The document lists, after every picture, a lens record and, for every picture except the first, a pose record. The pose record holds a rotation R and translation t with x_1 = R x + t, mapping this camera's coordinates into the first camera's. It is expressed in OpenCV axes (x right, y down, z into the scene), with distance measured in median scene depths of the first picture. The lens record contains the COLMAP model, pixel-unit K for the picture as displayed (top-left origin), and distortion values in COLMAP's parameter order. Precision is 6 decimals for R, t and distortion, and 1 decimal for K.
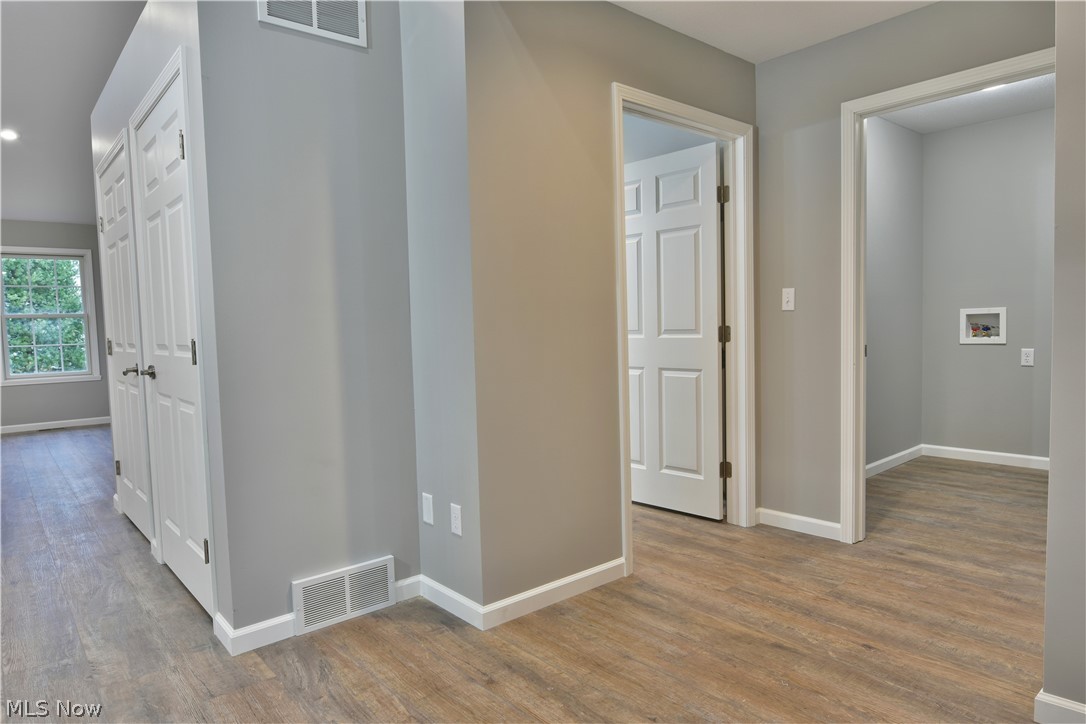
lens RADIAL K [[661.6, 0, 564.9], [0, 661.6, 367.9], [0, 0, 1]] dist [-0.013362, -0.005265]
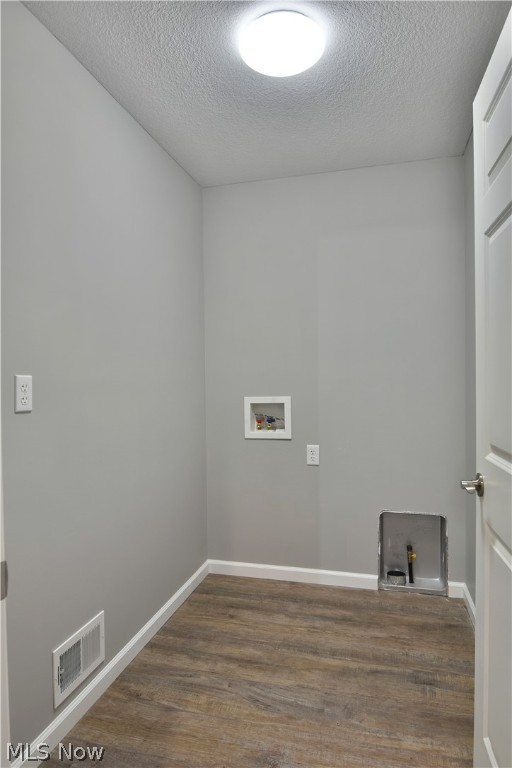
lens RADIAL K [[467.9, 0, 259.3], [0, 467.9, 379.4], [0, 0, 1]] dist [-0.013362, -0.005265]
pose [[0.834466, 0.023206, 0.550570, 0.427979], [0.025398, 0.996432, -0.080493, -0.094993], [-0.550473, 0.081152, 0.830899, 0.730896]]
